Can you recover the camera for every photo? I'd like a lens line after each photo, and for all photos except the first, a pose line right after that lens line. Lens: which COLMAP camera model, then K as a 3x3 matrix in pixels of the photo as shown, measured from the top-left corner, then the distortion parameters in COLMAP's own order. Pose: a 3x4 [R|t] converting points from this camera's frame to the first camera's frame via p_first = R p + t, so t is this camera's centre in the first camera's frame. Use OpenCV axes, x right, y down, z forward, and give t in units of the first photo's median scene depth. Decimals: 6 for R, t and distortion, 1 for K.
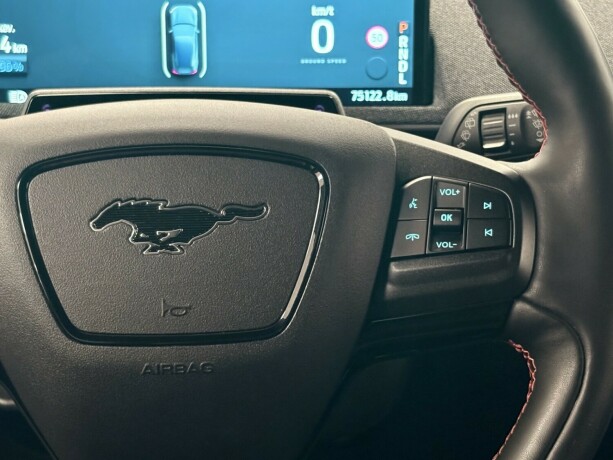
lens RADIAL K [[1401.6, 0, 311.0], [0, 1401.6, 232.2], [0, 0, 1]] dist [0.459314, 0.000000]
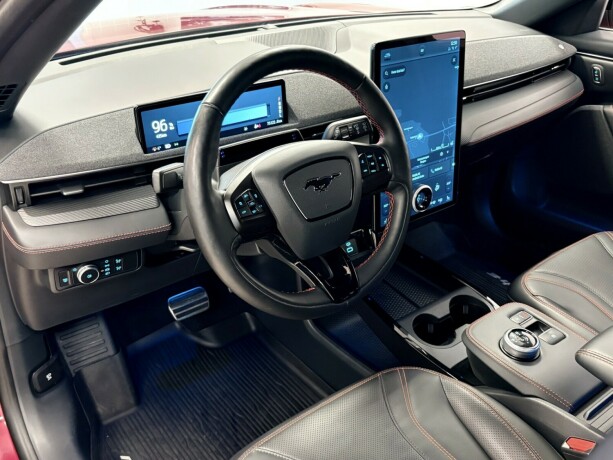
lens RADIAL K [[602.3, 0, 302.9], [0, 602.3, 234.7], [0, 0, 1]] dist [0.044089, 0.000000]
pose [[0.818002, -0.282903, 0.500839, -0.903612], [0.171573, 0.951062, 0.256990, -0.271998], [-0.549032, -0.124288, 0.826509, -0.232168]]
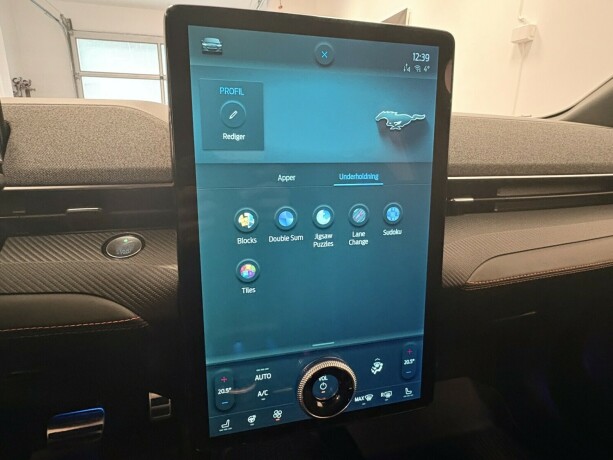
lens RADIAL K [[359.3, 0, 293.2], [0, 359.3, 231.0], [0, 0, 1]] dist [0.000952, 0.006601]
pose [[0.976080, -0.056373, 0.209978, 0.424579], [0.060428, 0.998089, -0.012941, -0.011601], [-0.208847, 0.025320, 0.977620, 0.790273]]
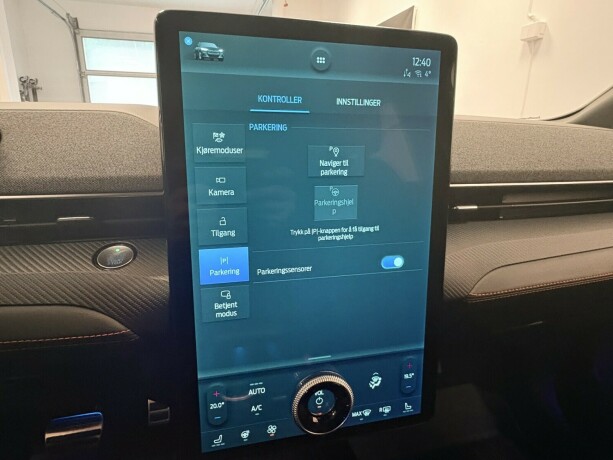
lens RADIAL K [[359.3, 0, 291.8], [0, 359.3, 230.2], [0, 0, 1]] dist [0.000952, 0.006601]
pose [[0.980000, -0.051554, 0.192203, 0.443976], [0.054845, 0.998425, -0.011835, -0.029627], [-0.191290, 0.022140, 0.981284, 0.804113]]
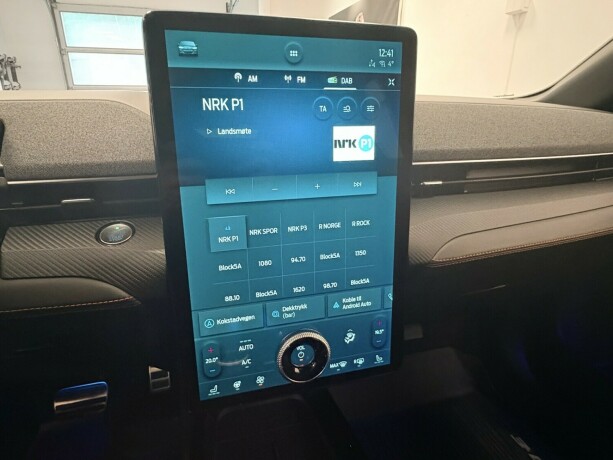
lens RADIAL K [[359.3, 0, 294.0], [0, 359.3, 229.8], [0, 0, 1]] dist [0.000952, 0.006601]
pose [[0.973335, -0.085706, 0.212774, 0.449764], [0.077237, 0.995865, 0.047816, -0.023281], [-0.215993, -0.030107, 0.975931, 0.728318]]
